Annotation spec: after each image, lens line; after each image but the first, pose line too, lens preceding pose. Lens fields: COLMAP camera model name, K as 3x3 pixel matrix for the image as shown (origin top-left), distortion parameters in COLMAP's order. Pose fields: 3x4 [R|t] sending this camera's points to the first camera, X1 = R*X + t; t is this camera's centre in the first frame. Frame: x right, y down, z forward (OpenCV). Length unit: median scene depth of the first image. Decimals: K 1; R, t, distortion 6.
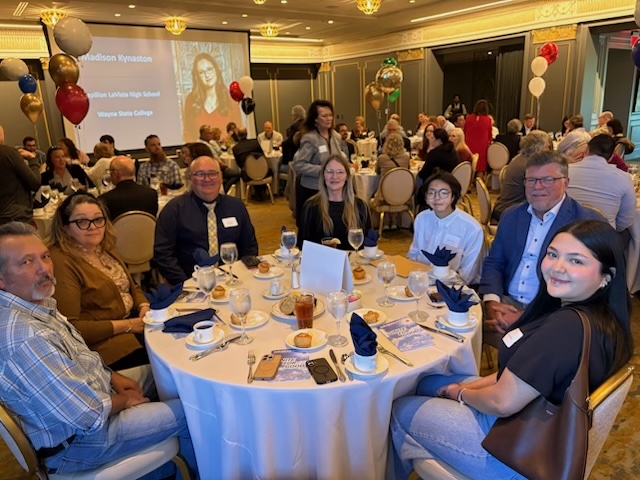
lens RADIAL K [[490.6, 0, 316.8], [0, 490.6, 242.7], [0, 0, 1]] dist [0.052969, -0.053856]
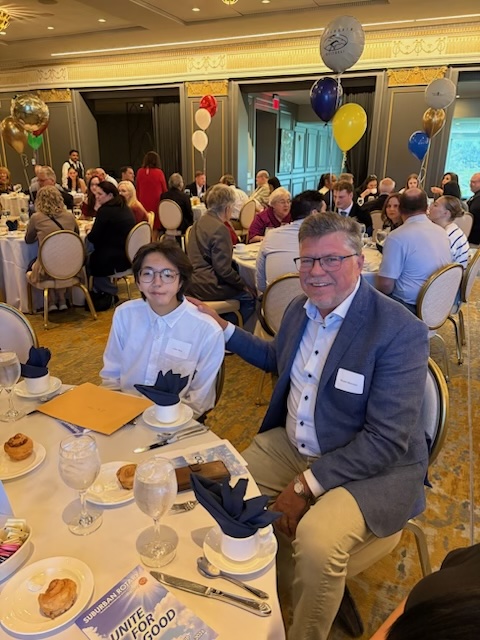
lens RADIAL K [[490.6, 0, 240.0], [0, 490.6, 320.0], [0, 0, 1]] dist [0.052969, -0.053856]
pose [[0.869684, -0.111624, 0.480822, 0.018654], [0.093029, 0.993705, 0.062424, -0.028752], [-0.484763, -0.009558, 0.874593, 0.152773]]
